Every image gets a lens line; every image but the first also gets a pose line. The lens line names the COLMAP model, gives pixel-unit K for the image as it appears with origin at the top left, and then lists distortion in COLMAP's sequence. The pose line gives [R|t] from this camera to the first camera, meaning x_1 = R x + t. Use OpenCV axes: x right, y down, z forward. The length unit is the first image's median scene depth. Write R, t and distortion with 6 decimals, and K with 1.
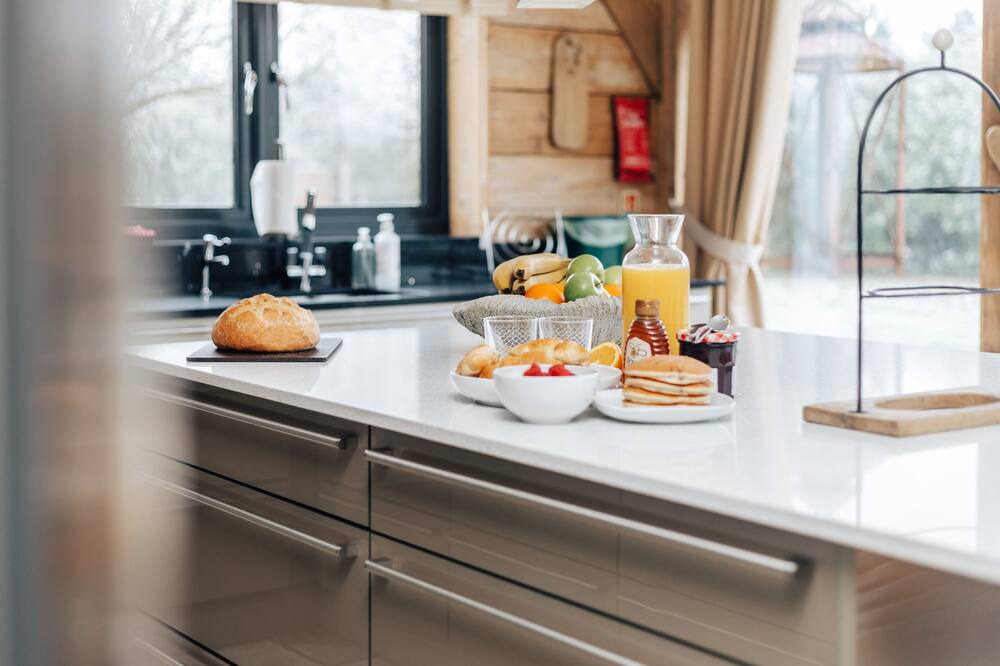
lens RADIAL K [[1455.0, 0, 478.2], [0, 1455.0, 279.3], [0, 0, 1]] dist [0.034931, 0.000000]
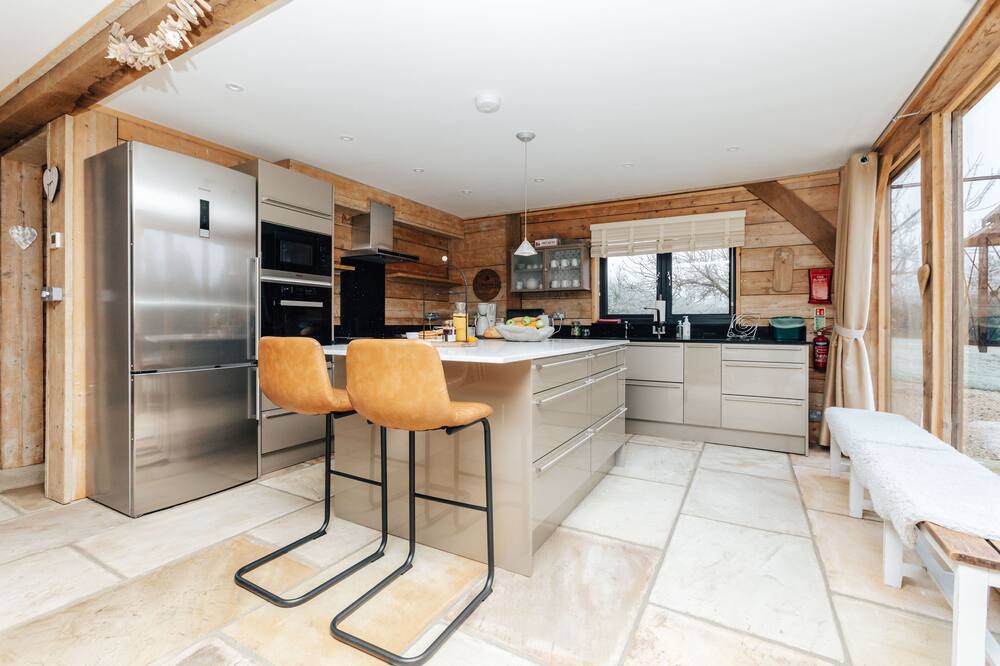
lens RADIAL K [[451.7, 0, 506.5], [0, 451.7, 328.4], [0, 0, 1]] dist [0.008887, 0.001500]
pose [[0.435671, 0.014618, -0.899987, 0.647927], [-0.059094, 0.998175, -0.012394, 0.017463], [0.898164, 0.058584, 0.435740, 0.227951]]
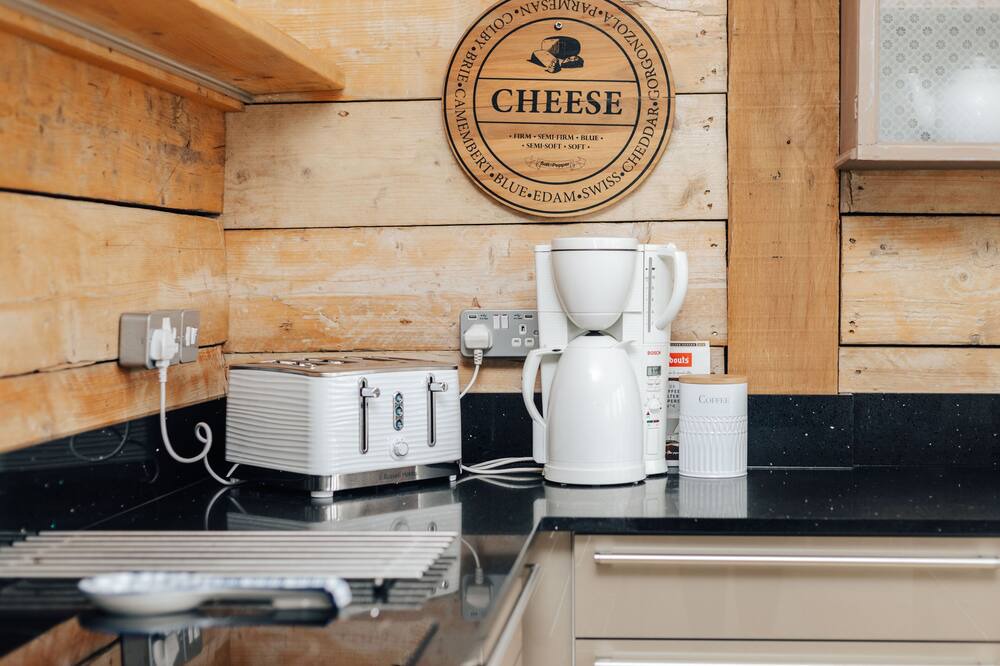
lens RADIAL K [[1487.3, 0, 626.0], [0, 1487.3, 329.1], [0, 0, 1]] dist [0.047595, 0.000000]
pose [[0.796382, 0.022855, -0.604362, -0.138793], [-0.041229, 0.999013, -0.016549, -0.020412], [0.603387, 0.038096, 0.796538, 0.284813]]
